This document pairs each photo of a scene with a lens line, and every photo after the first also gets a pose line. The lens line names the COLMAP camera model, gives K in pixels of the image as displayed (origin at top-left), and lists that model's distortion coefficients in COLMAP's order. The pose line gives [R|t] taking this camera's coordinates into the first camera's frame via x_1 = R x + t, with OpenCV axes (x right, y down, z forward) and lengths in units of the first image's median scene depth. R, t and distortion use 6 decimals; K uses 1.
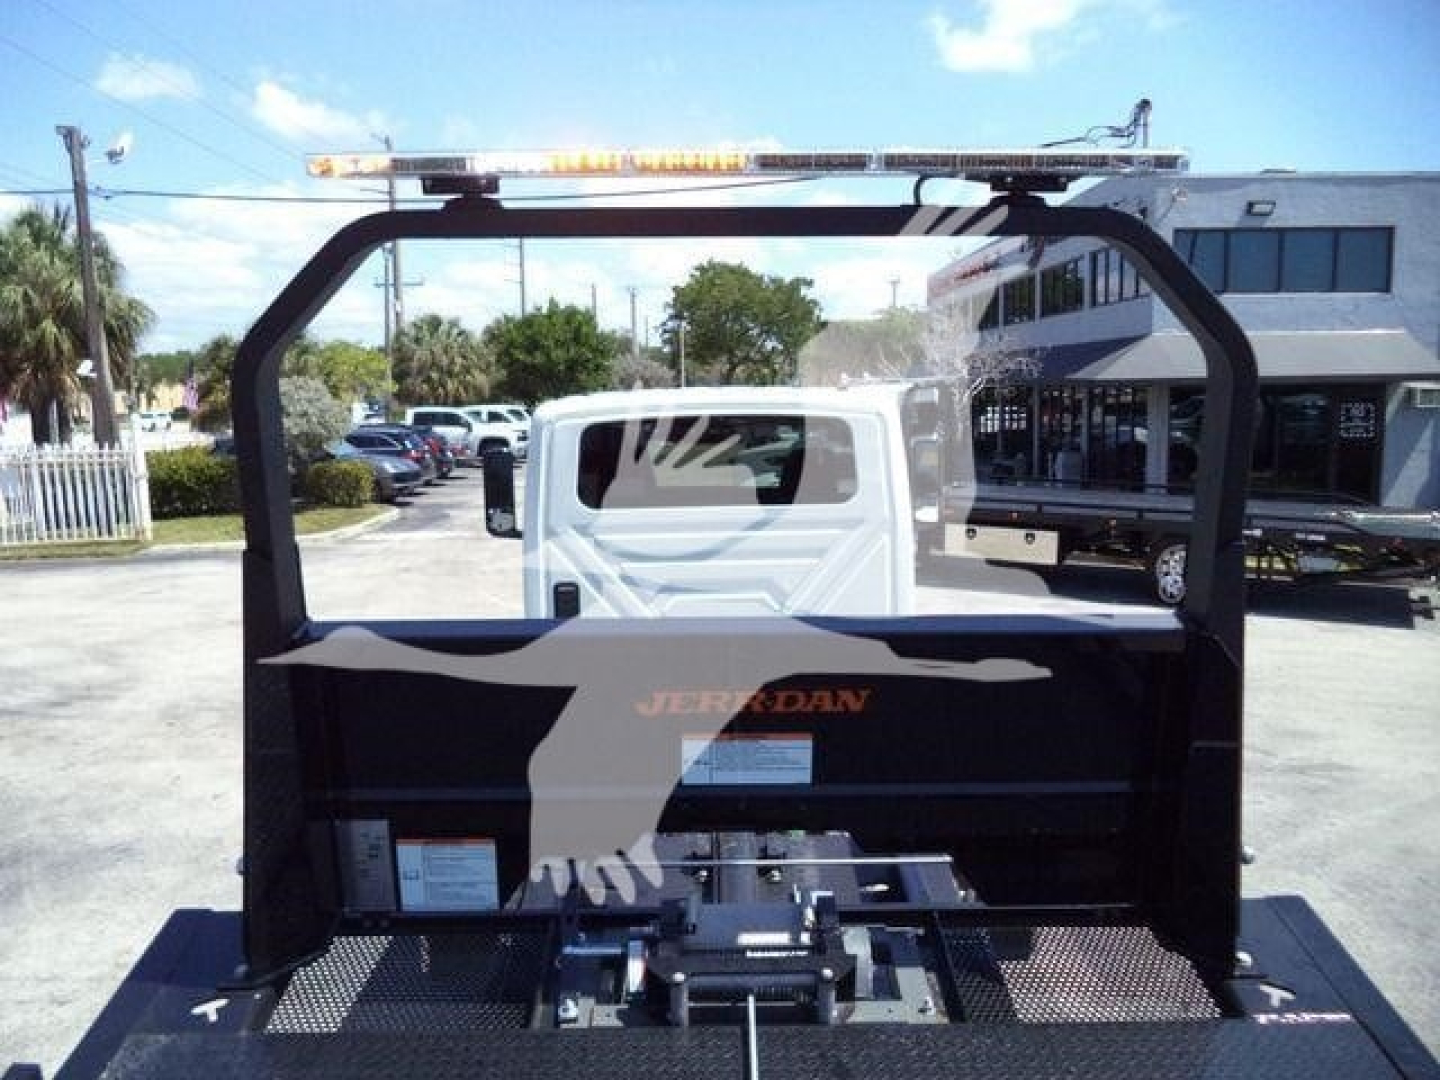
lens RADIAL K [[1202.6, 0, 720.0], [0, 1202.6, 540.0], [0, 0, 1]] dist [-0.050942, 0.051750]
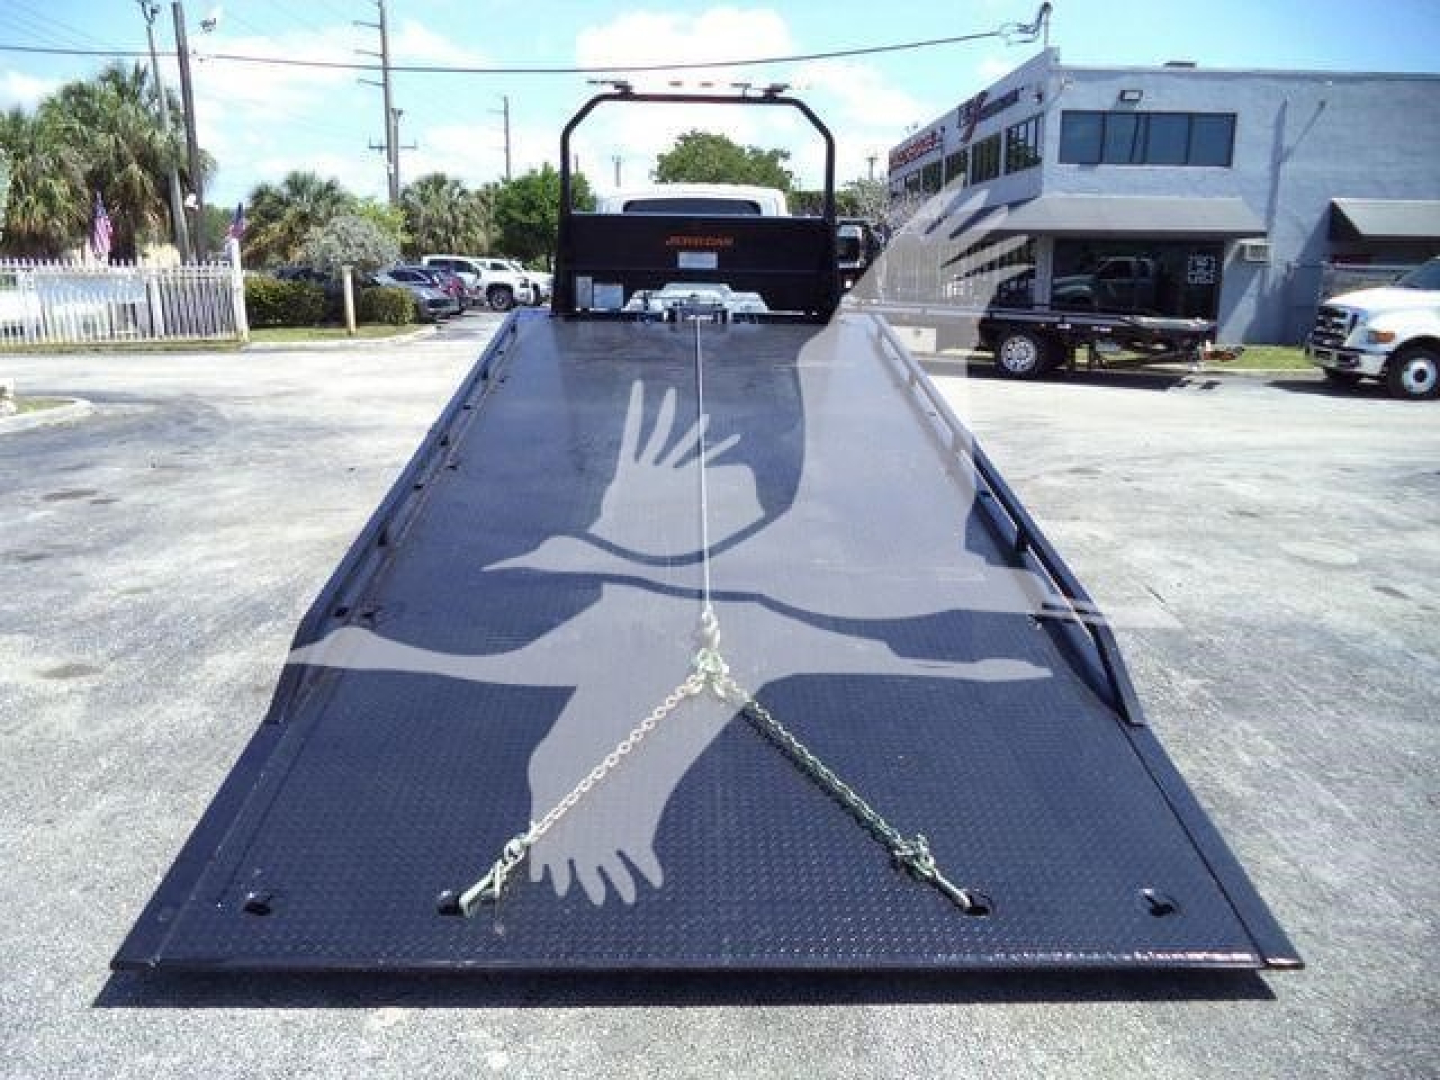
lens RADIAL K [[1202.6, 0, 720.0], [0, 1202.6, 540.0], [0, 0, 1]] dist [-0.050942, 0.051750]
pose [[0.999582, 0.020698, 0.020172, 0.003224], [-0.022581, 0.994922, 0.098082, 0.062855], [-0.018039, -0.098497, 0.994974, -0.243587]]
